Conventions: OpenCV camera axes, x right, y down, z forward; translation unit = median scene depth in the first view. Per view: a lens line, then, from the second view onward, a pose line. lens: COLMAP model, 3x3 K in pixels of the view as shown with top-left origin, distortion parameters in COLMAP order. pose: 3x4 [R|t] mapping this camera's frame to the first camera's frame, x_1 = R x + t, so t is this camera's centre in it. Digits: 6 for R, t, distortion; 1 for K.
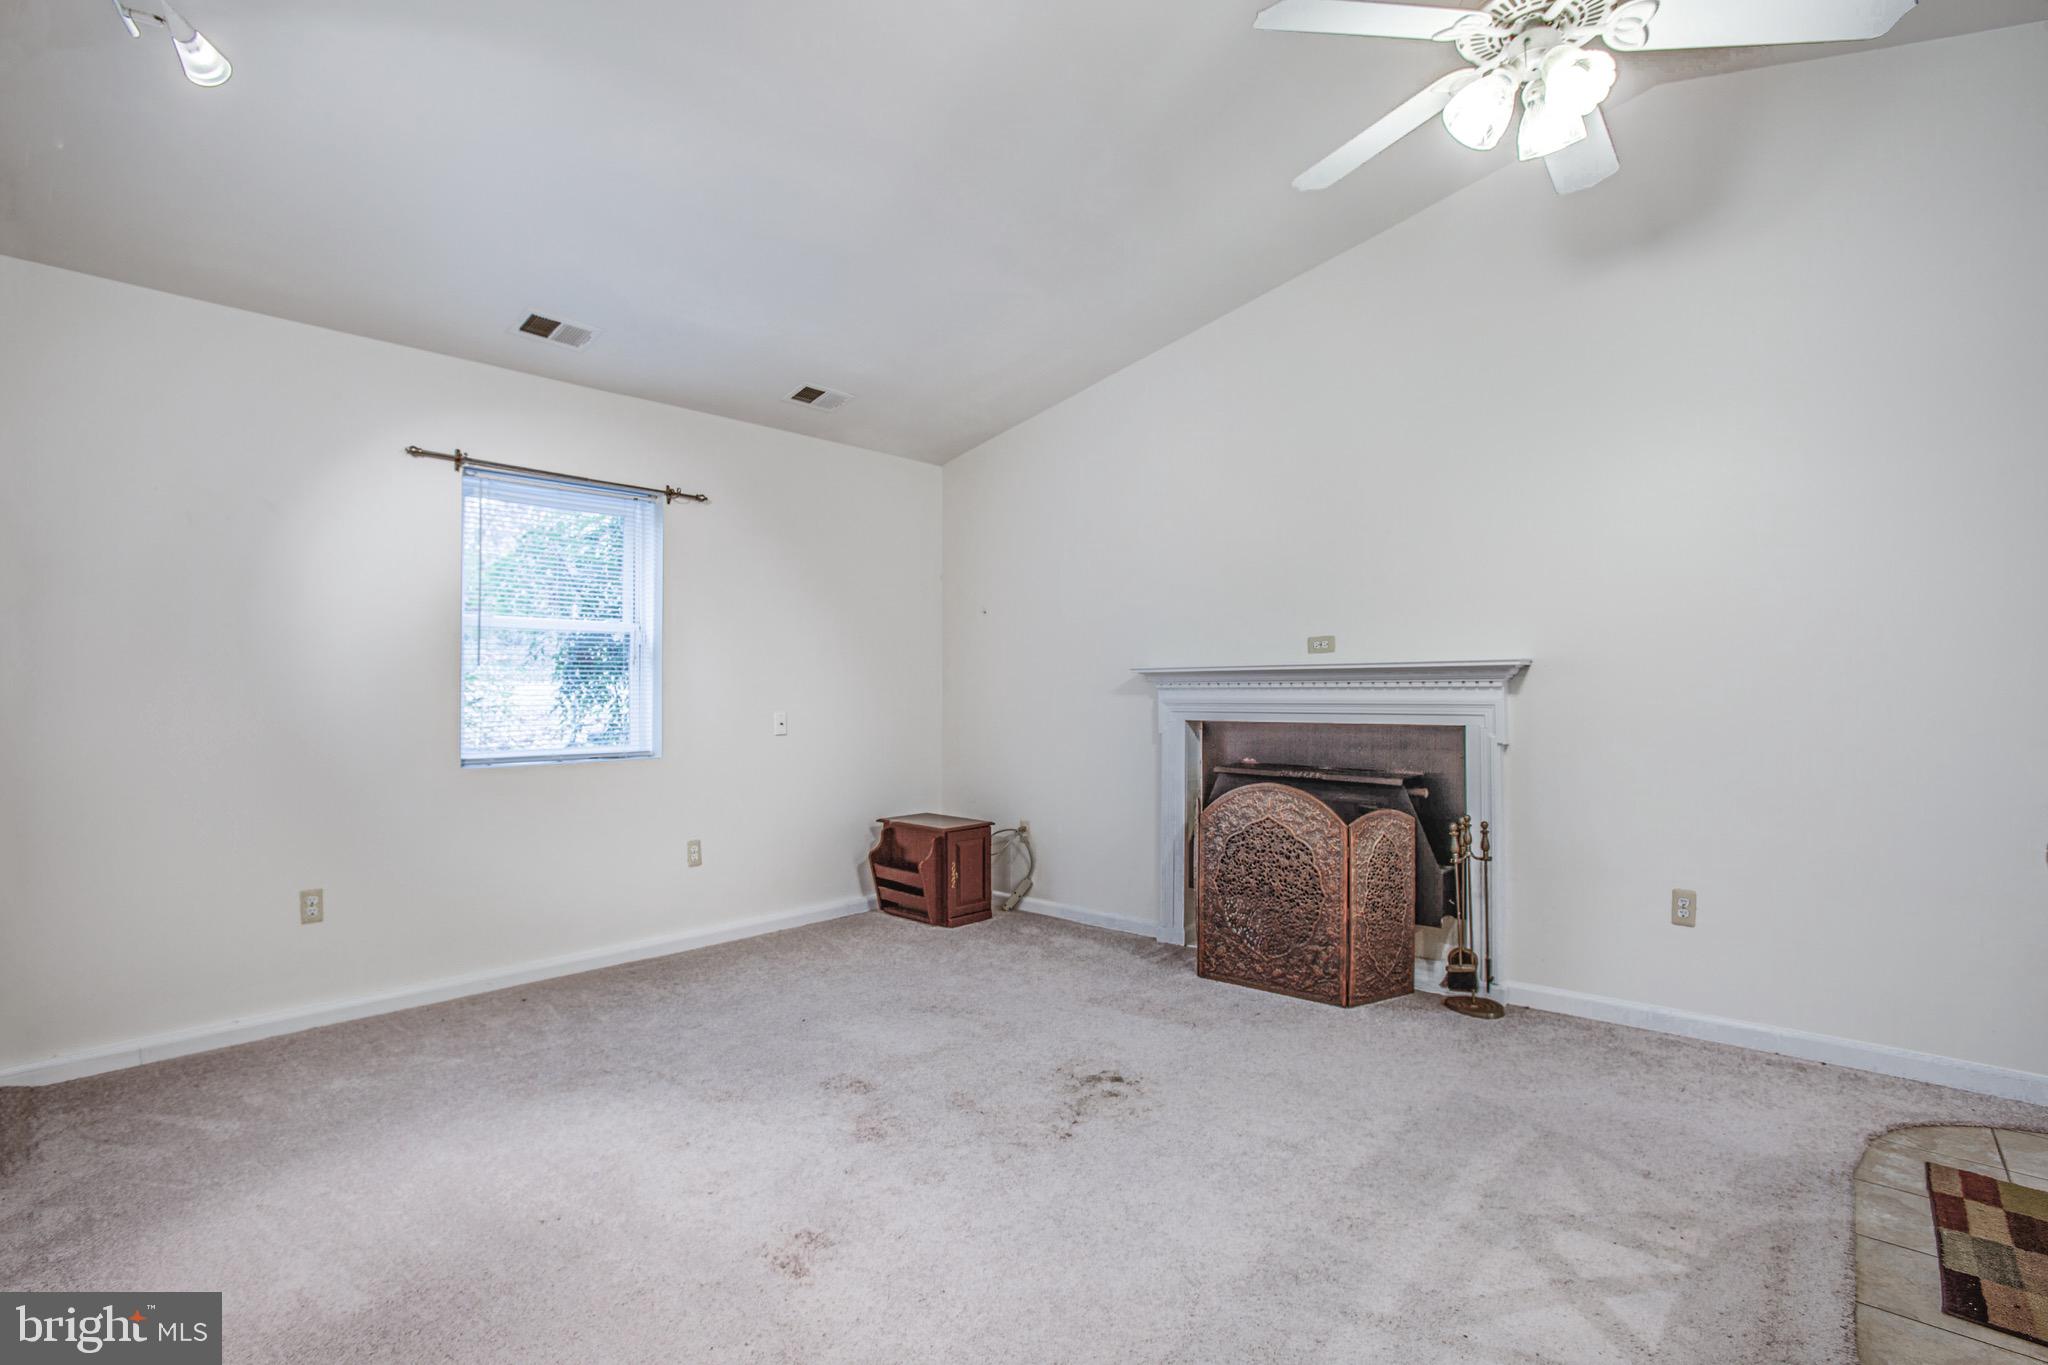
lens RADIAL K [[957.9, 0, 1007.1], [0, 957.9, 692.1], [0, 0, 1]] dist [-0.049999, 0.000976]
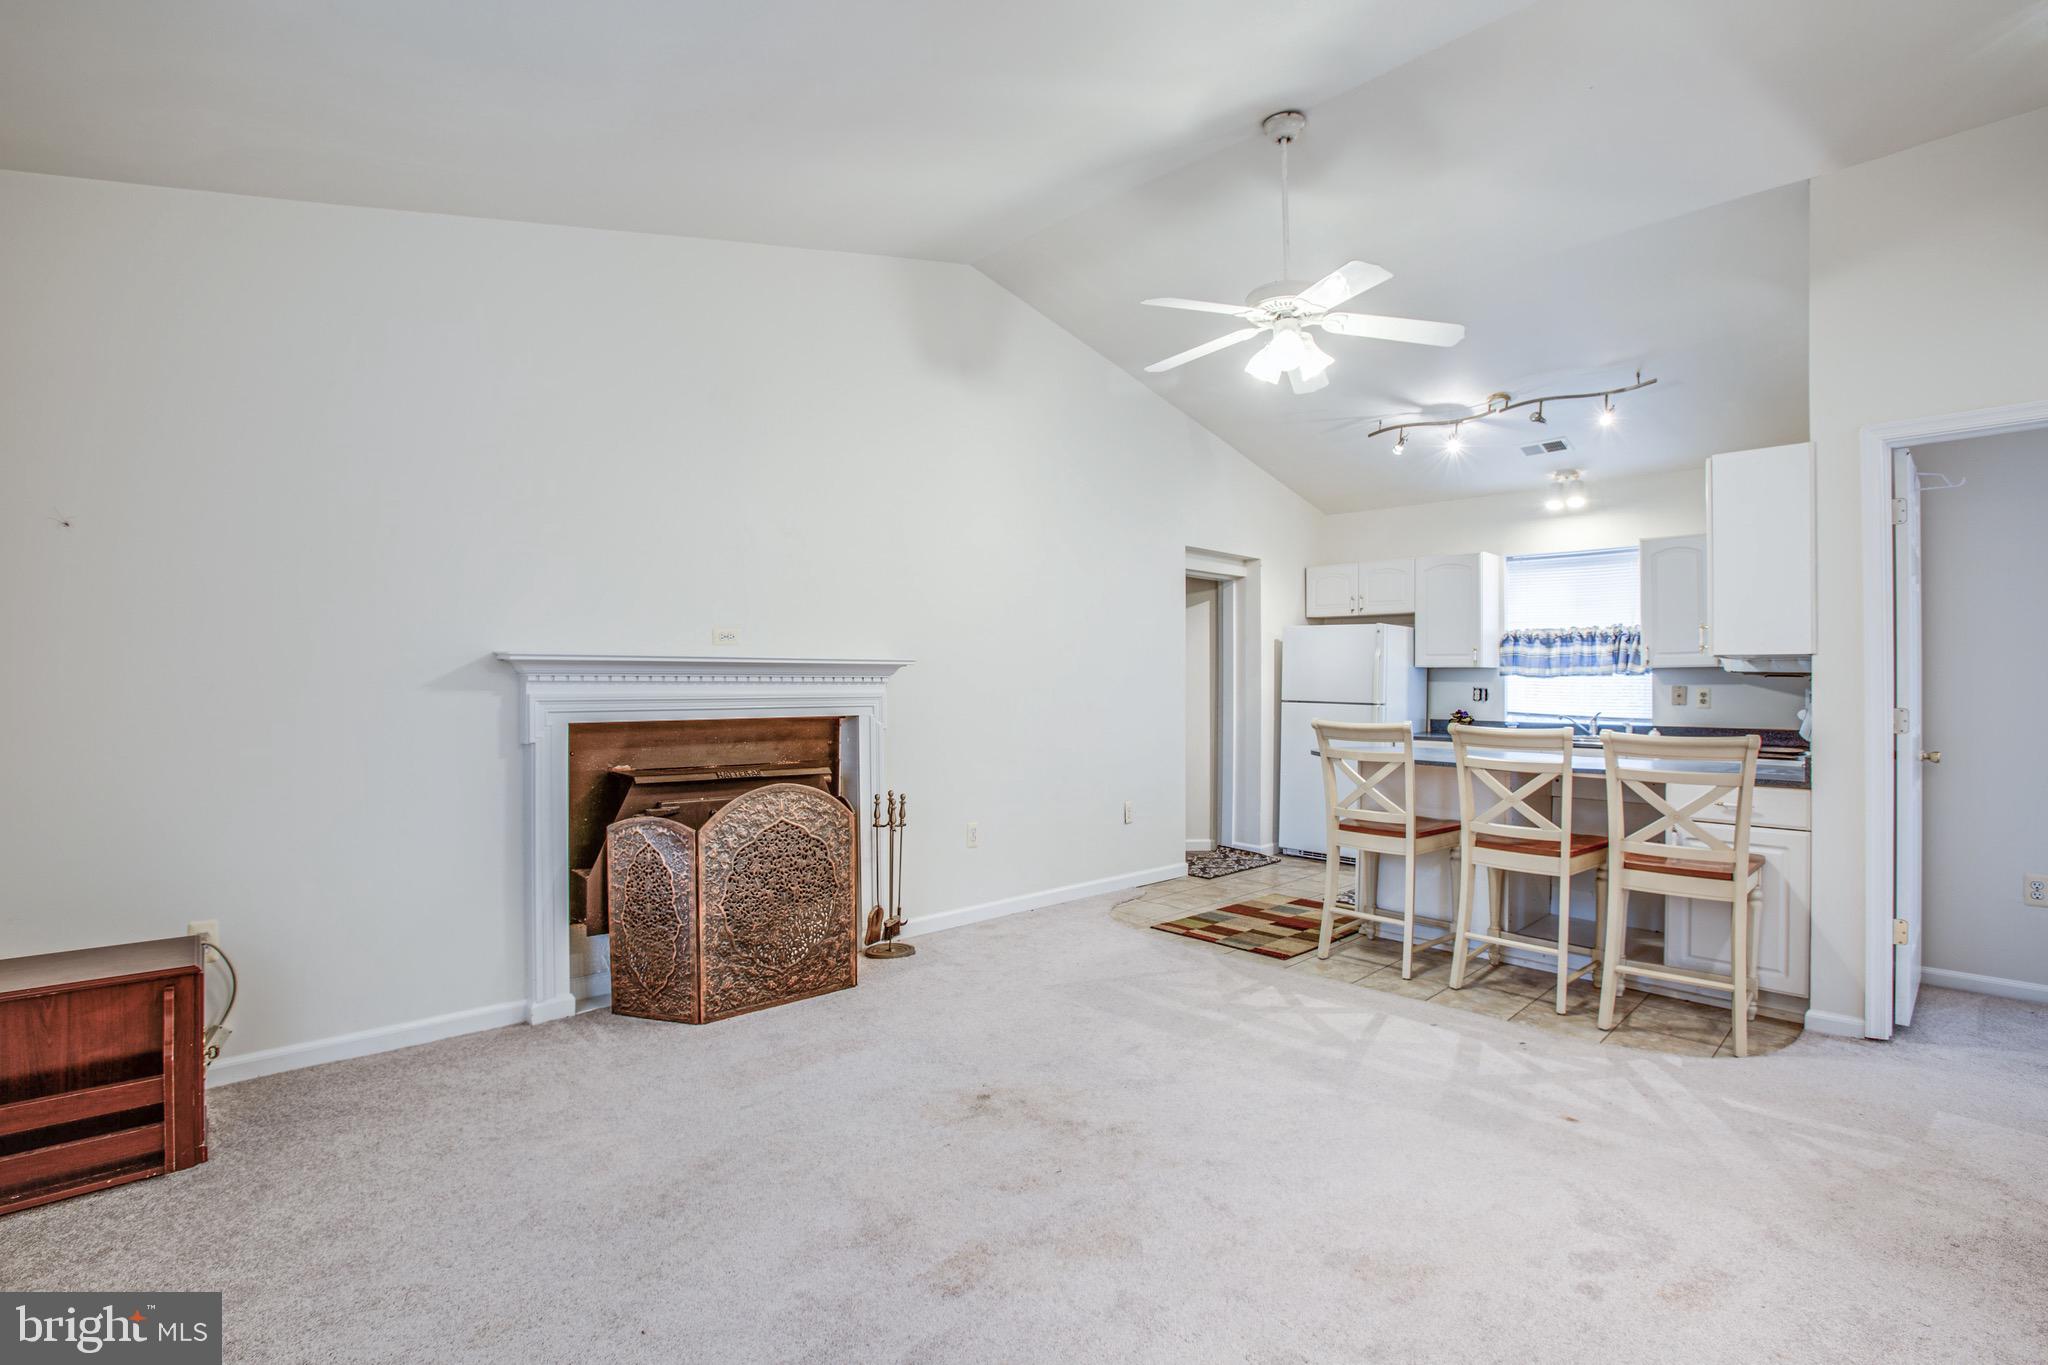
lens RADIAL K [[957.9, 0, 1006.8], [0, 957.9, 681.2], [0, 0, 1]] dist [-0.049999, 0.000976]
pose [[0.062970, 0.005224, 0.998002, -0.665406], [-0.005930, 0.999971, -0.004860, -0.002446], [-0.997998, -0.005612, 0.062999, 0.734568]]
